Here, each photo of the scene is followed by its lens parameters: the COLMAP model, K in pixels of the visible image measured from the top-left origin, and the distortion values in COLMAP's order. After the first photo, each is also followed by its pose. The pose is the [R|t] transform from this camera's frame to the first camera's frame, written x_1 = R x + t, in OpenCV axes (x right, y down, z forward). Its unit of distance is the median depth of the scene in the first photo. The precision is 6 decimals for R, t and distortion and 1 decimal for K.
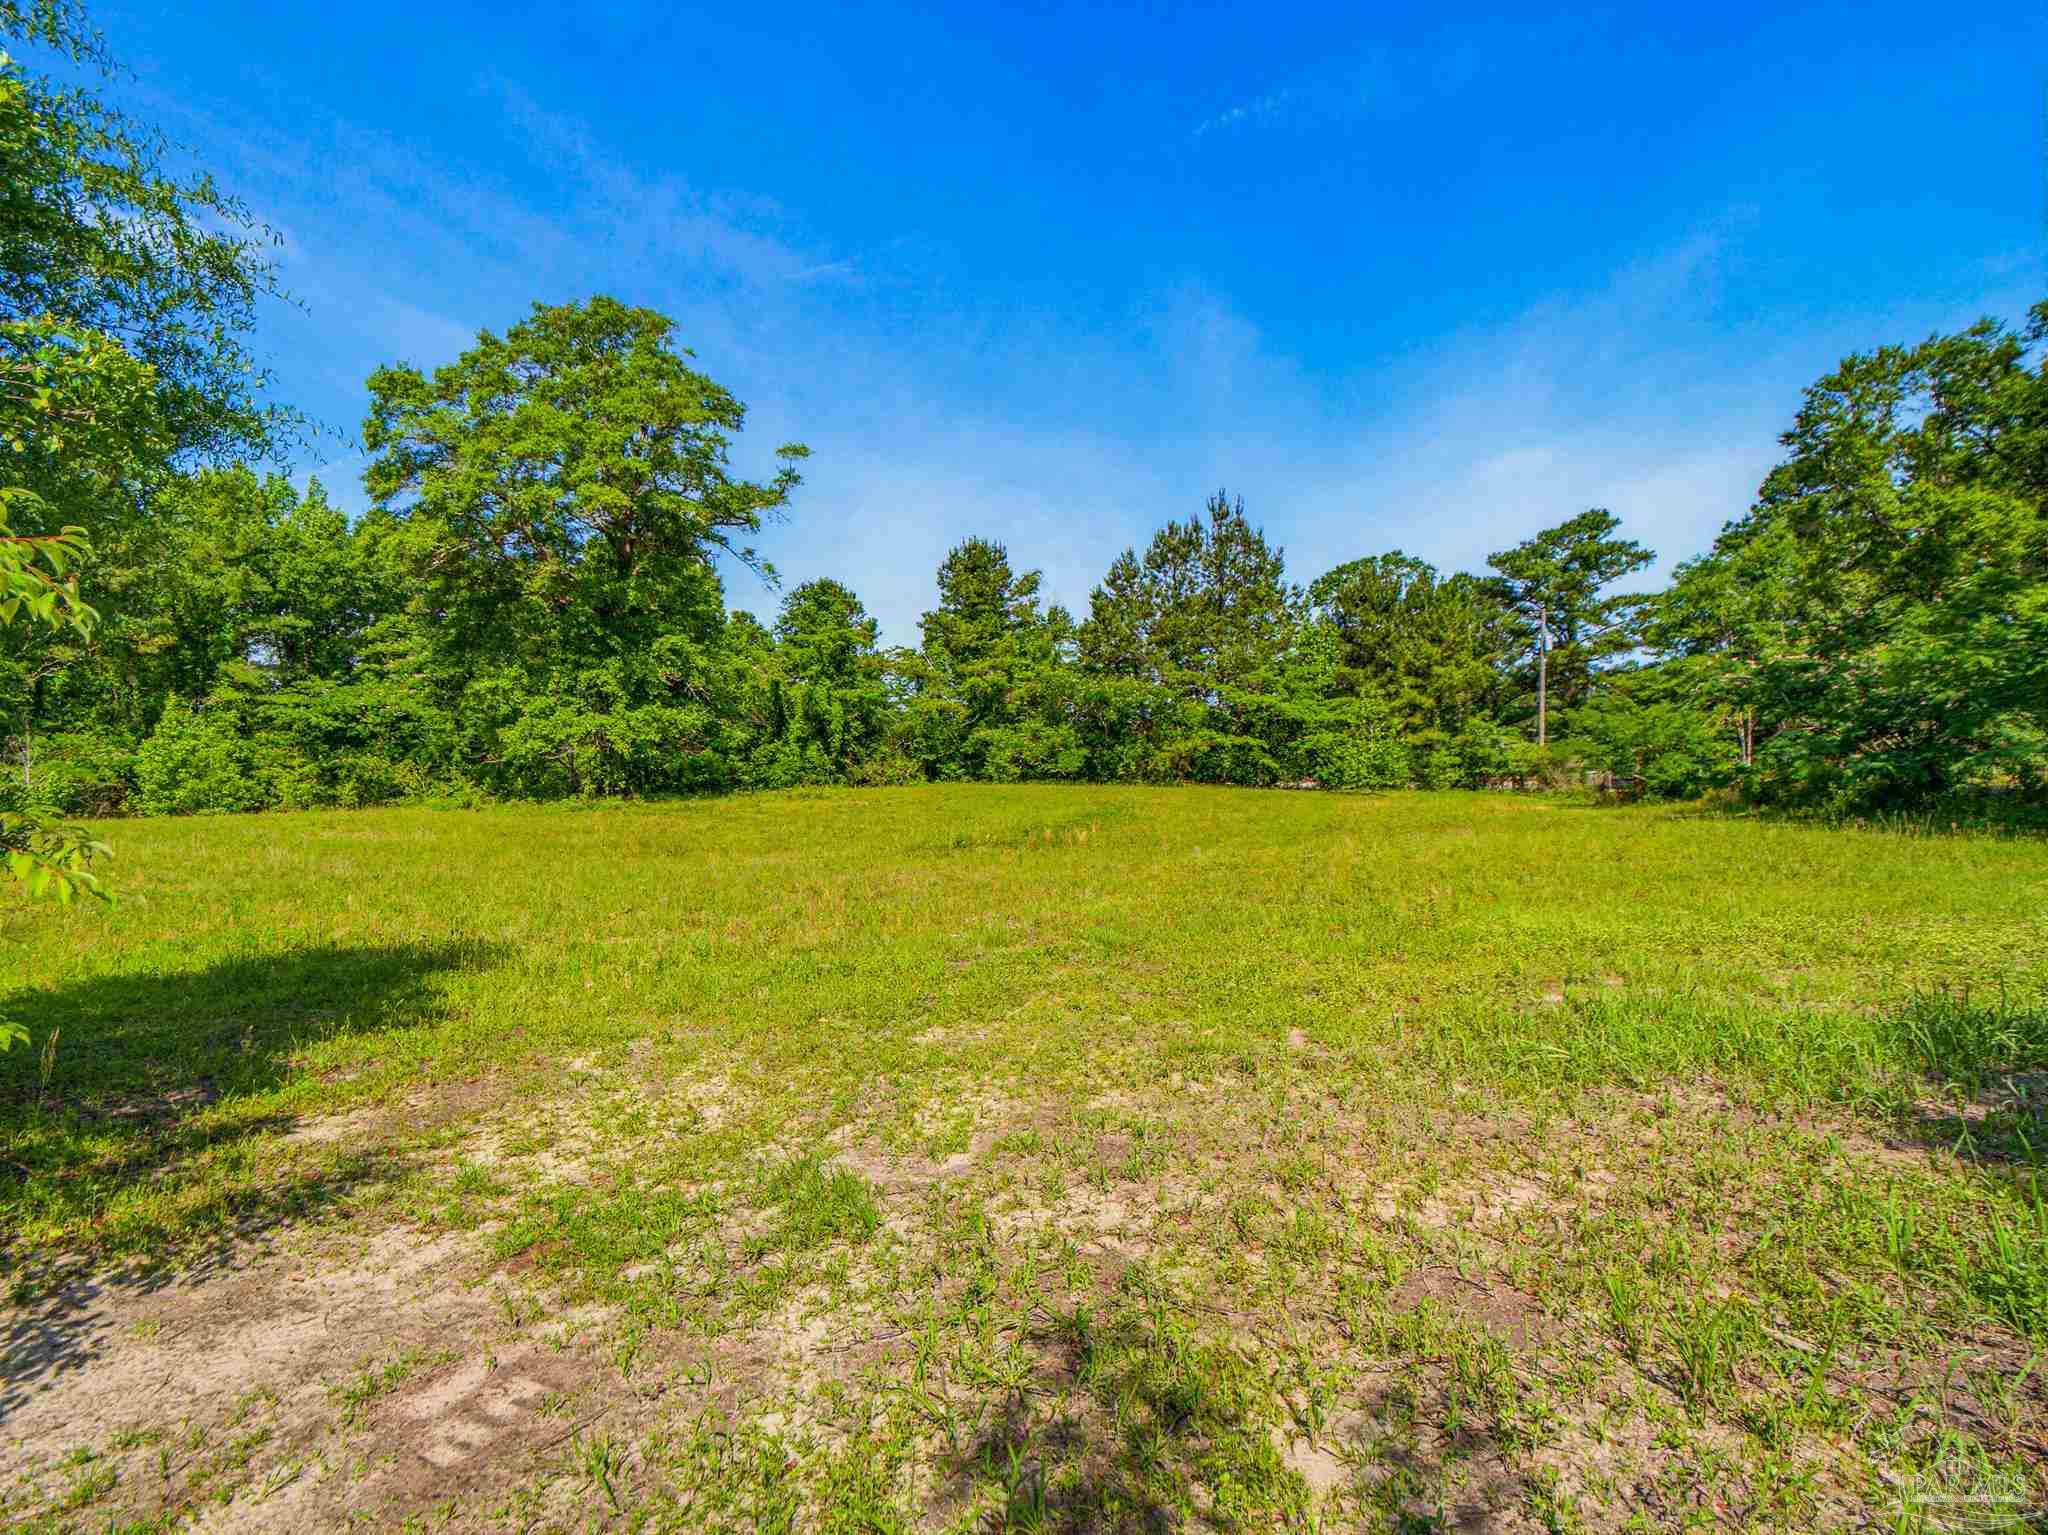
lens RADIAL K [[1020.6, 0, 1028.1], [0, 1020.6, 753.6], [0, 0, 1]] dist [0.001248, -0.002124]
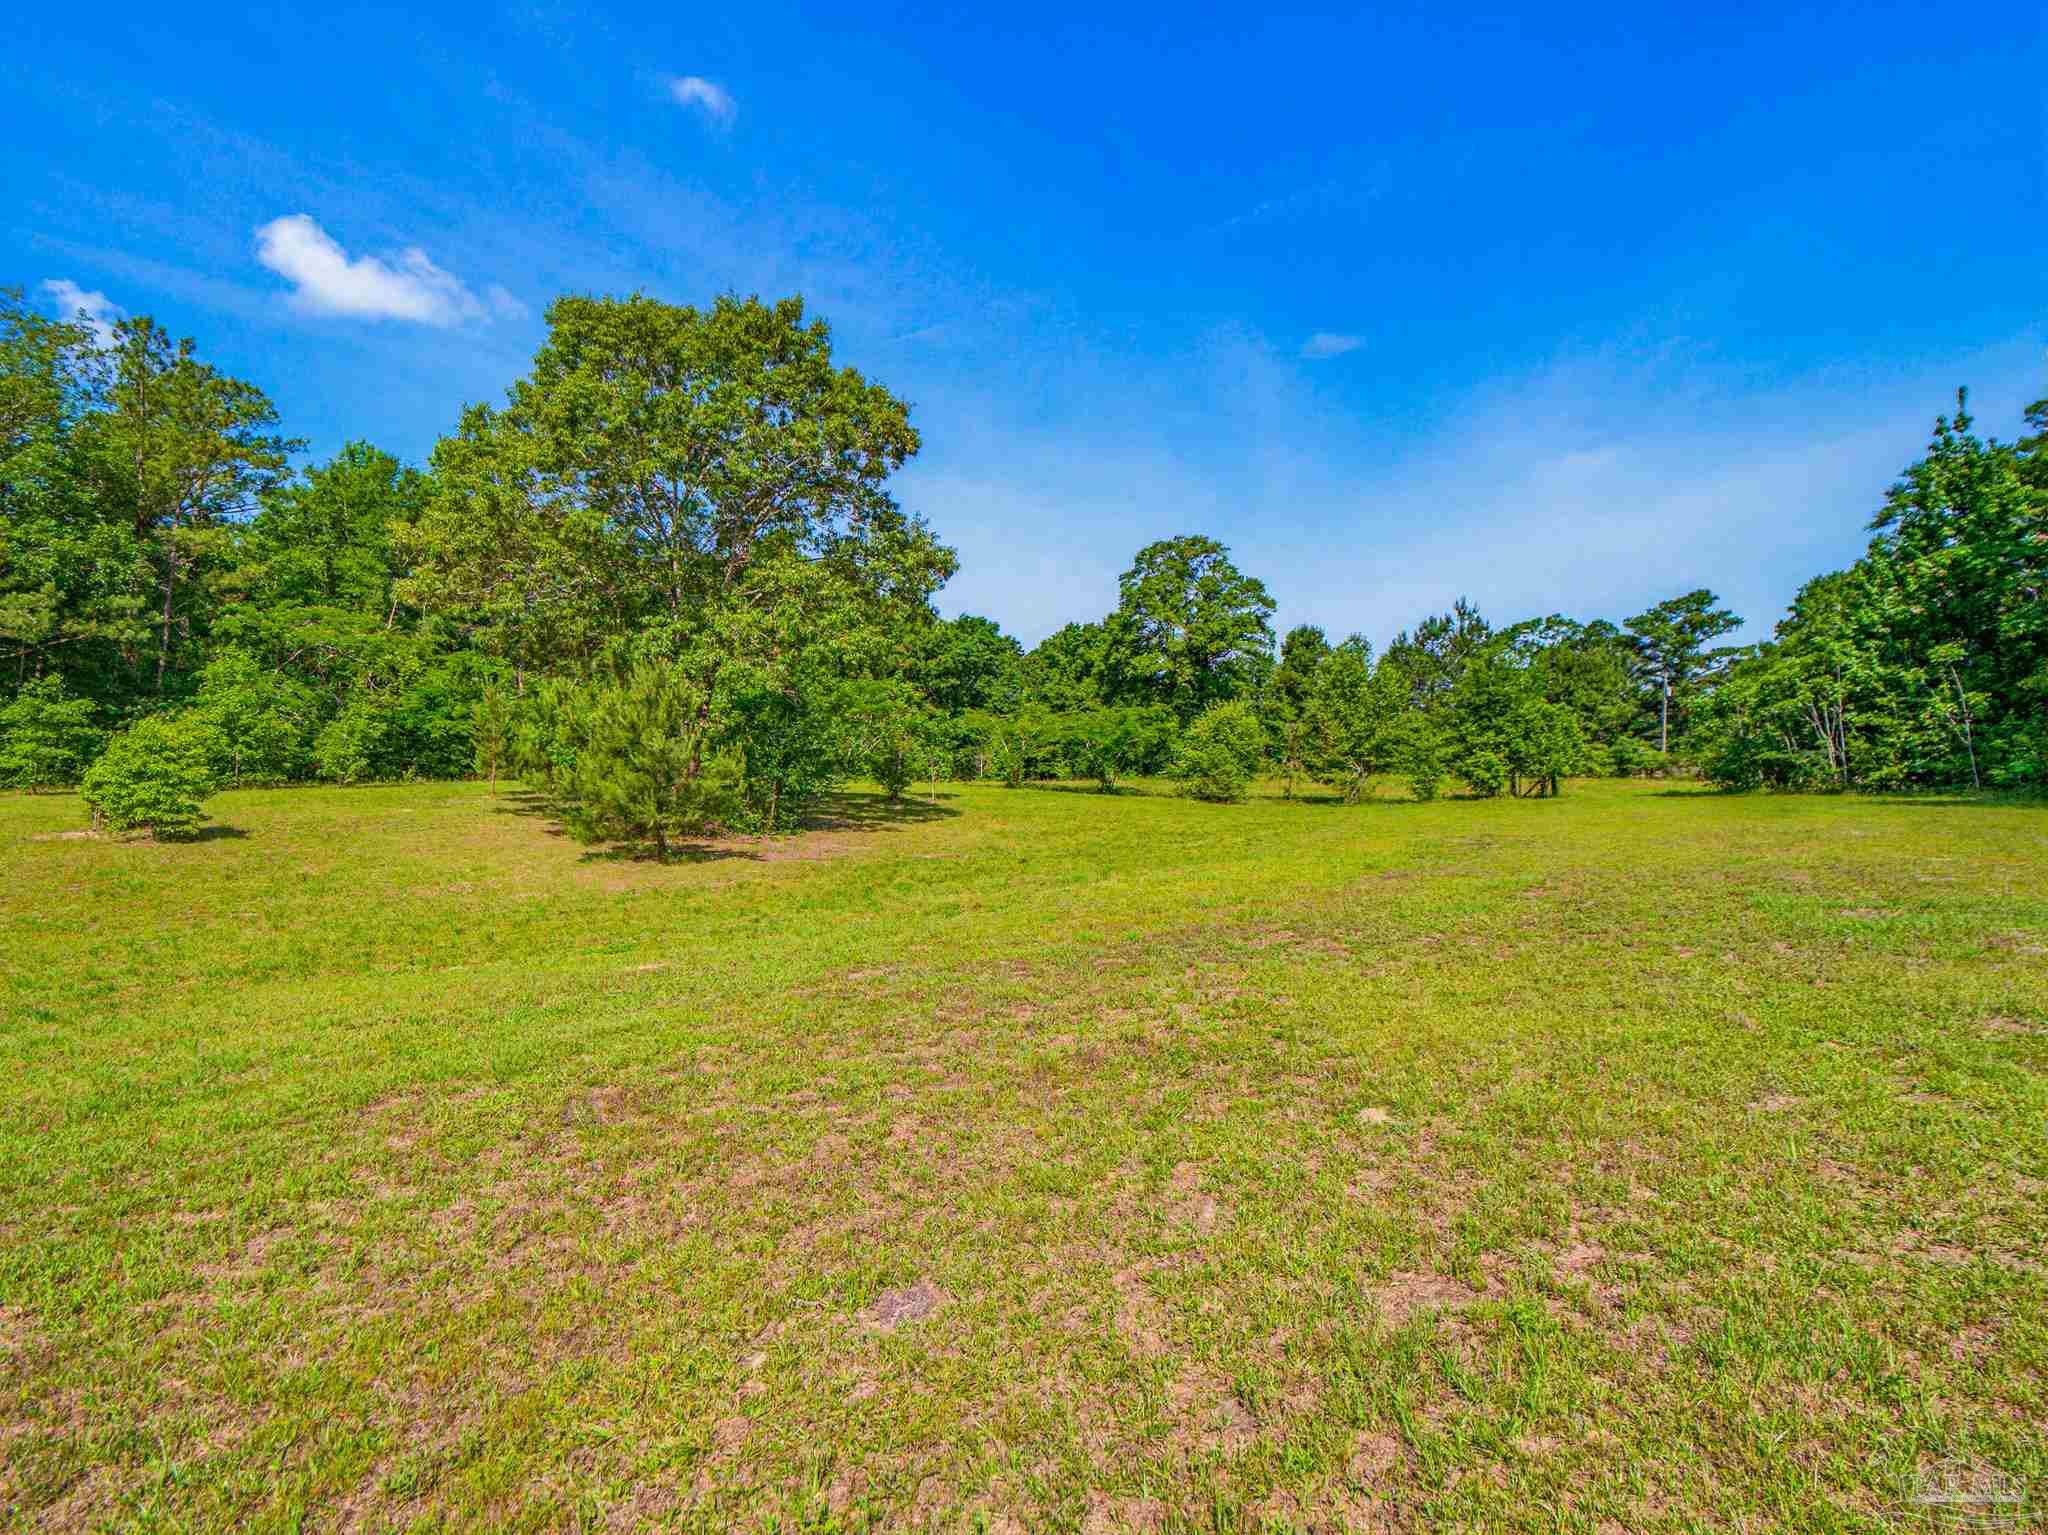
lens RADIAL K [[1020.6, 0, 1028.1], [0, 1020.6, 753.6], [0, 0, 1]] dist [0.001248, -0.002124]
pose [[0.996590, 0.005387, -0.082332, -0.301459], [-0.004861, 0.999966, 0.006587, -0.008268], [0.082365, -0.006164, 0.996583, -0.572535]]
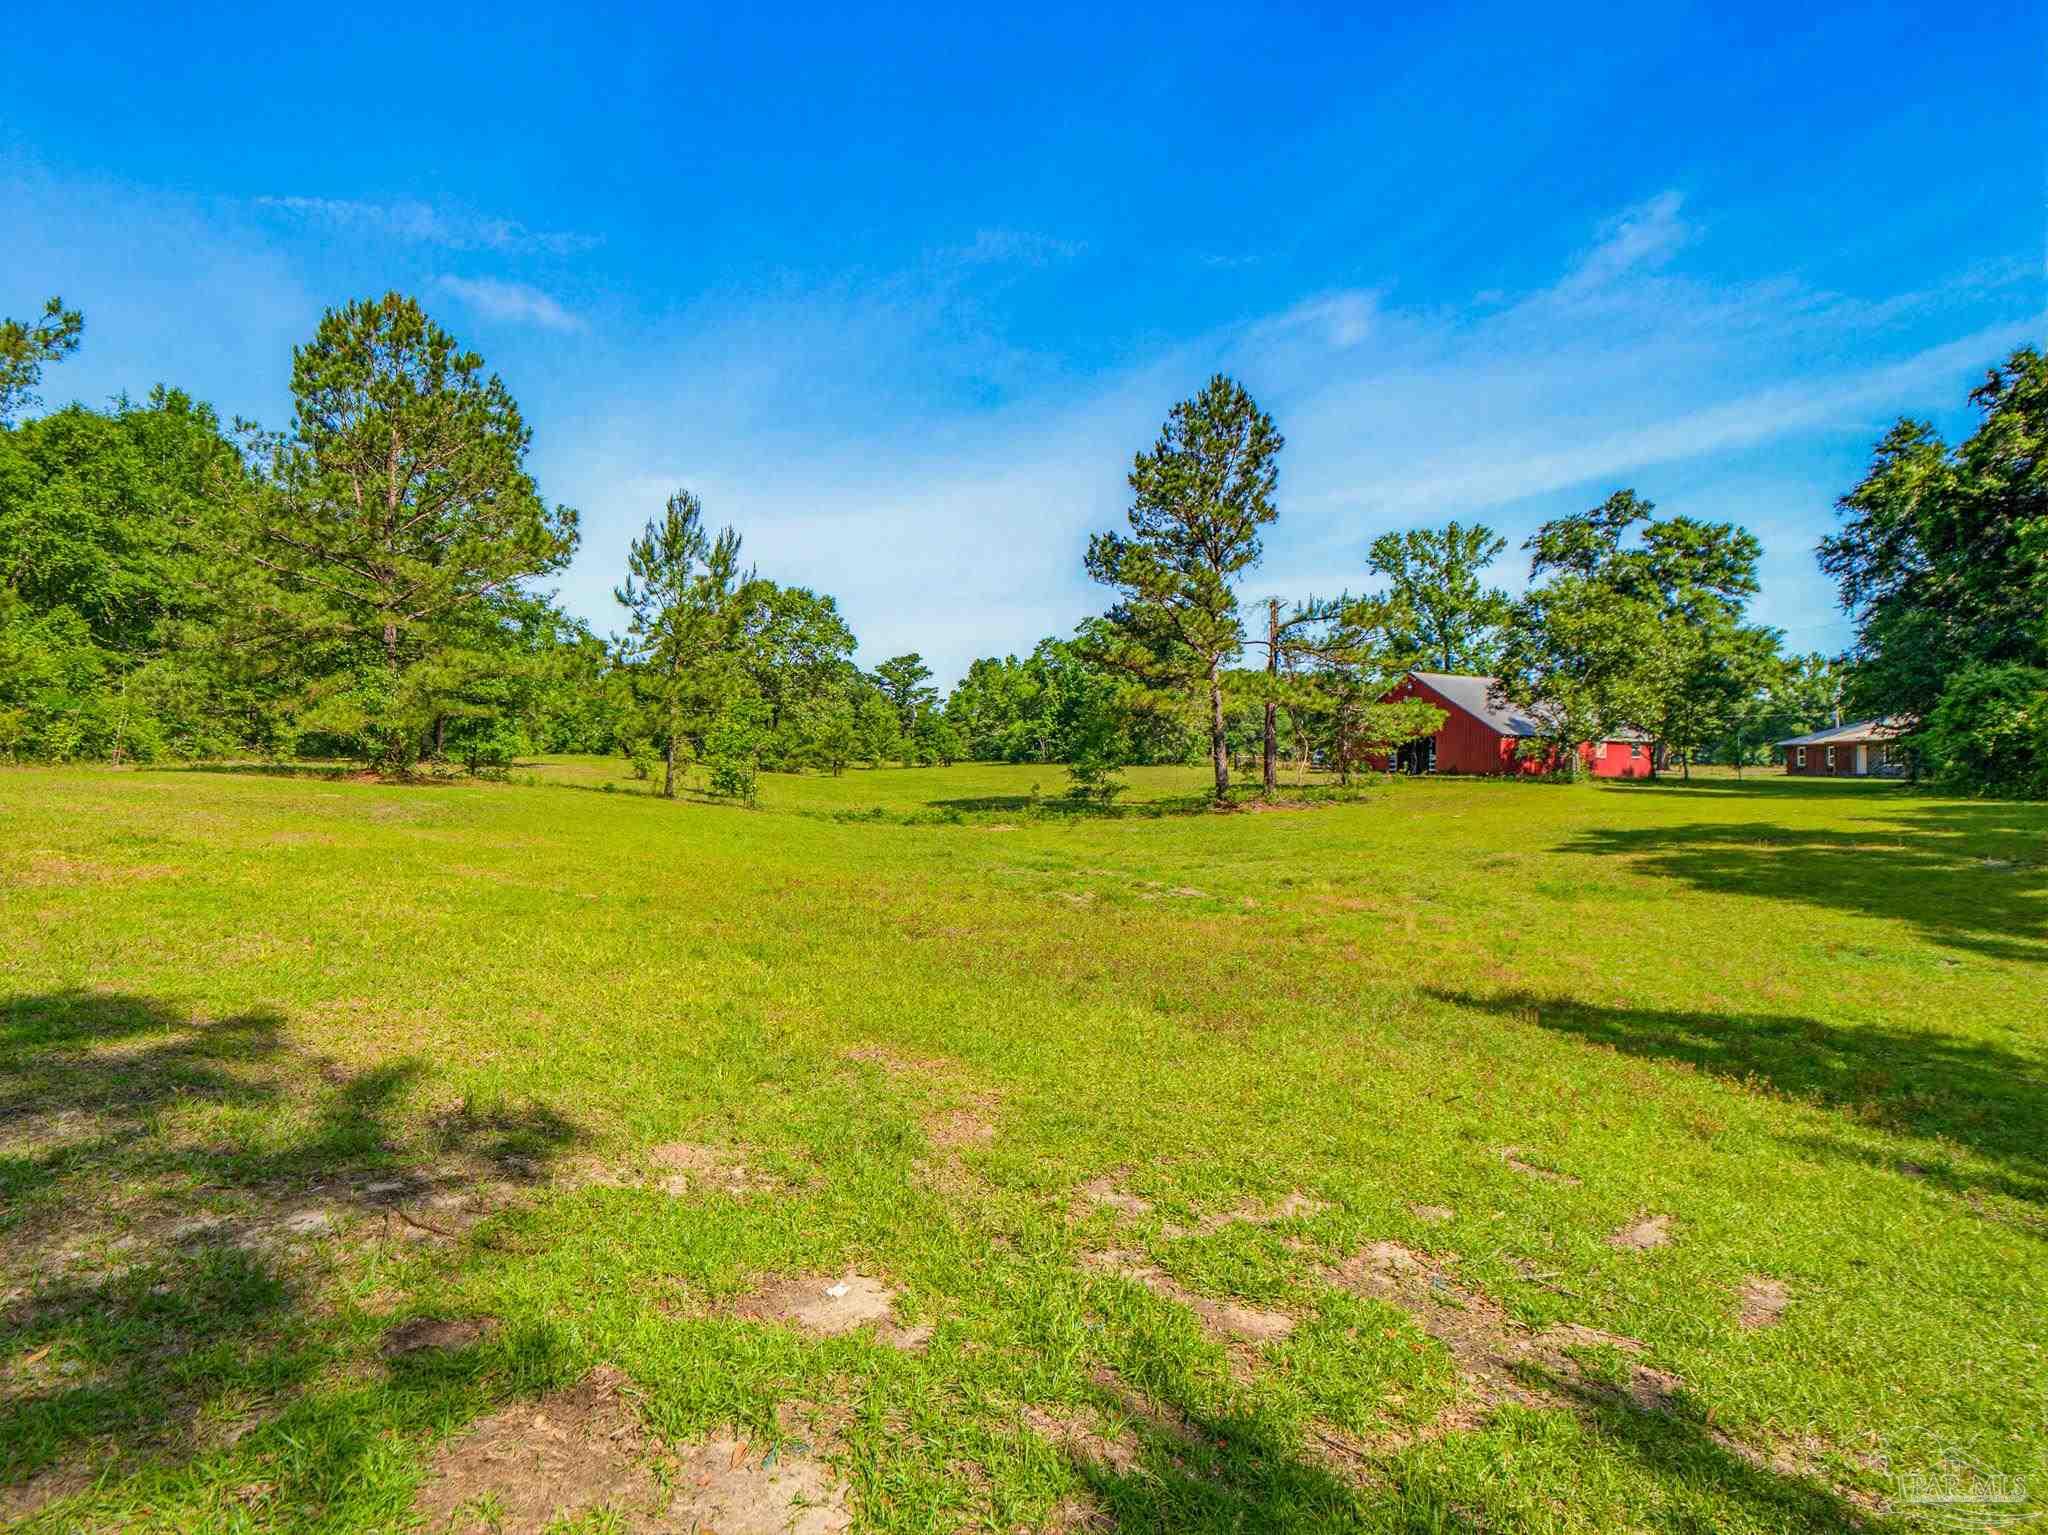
lens RADIAL K [[1020.6, 0, 1028.1], [0, 1020.6, 753.6], [0, 0, 1]] dist [0.001248, -0.002124]
pose [[0.751980, 0.026222, 0.658664, -0.927886], [-0.036498, 0.999332, 0.001885, -0.006187], [-0.658175, -0.025457, 0.752434, -1.140459]]
